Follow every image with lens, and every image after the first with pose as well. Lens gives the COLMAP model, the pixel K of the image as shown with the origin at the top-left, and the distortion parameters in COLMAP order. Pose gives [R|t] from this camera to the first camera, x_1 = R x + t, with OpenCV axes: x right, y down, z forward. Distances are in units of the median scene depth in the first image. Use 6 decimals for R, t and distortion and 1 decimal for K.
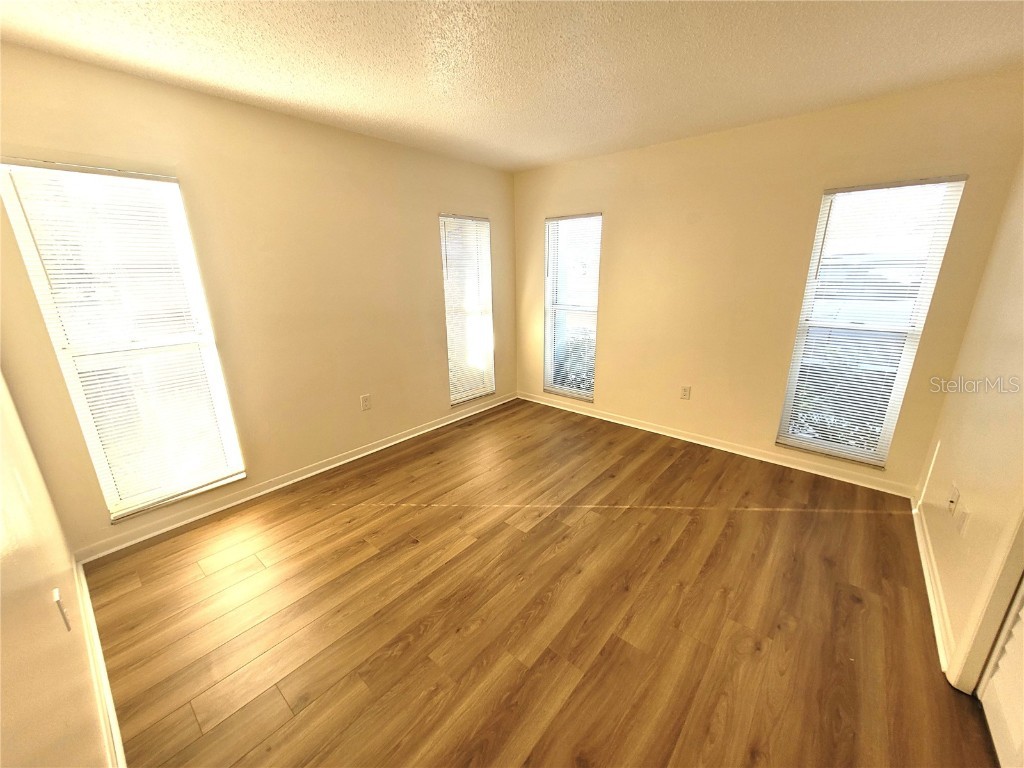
lens RADIAL K [[397.4, 0, 516.2], [0, 397.4, 383.8], [0, 0, 1]] dist [0.001172, -0.000092]
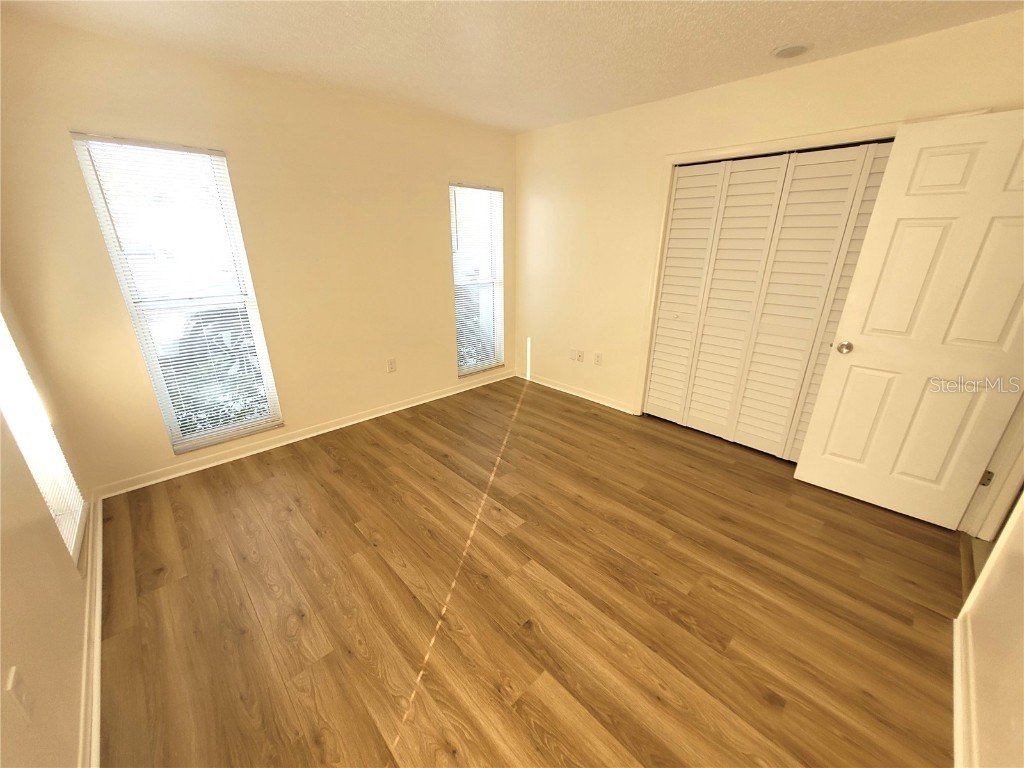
lens RADIAL K [[397.4, 0, 513.3], [0, 397.4, 385.4], [0, 0, 1]] dist [0.001172, -0.000092]
pose [[0.106334, -0.334185, 0.936490, -0.820464], [0.271288, 0.915848, 0.296015, -0.238358], [-0.956607, 0.222582, 0.188046, 0.815888]]
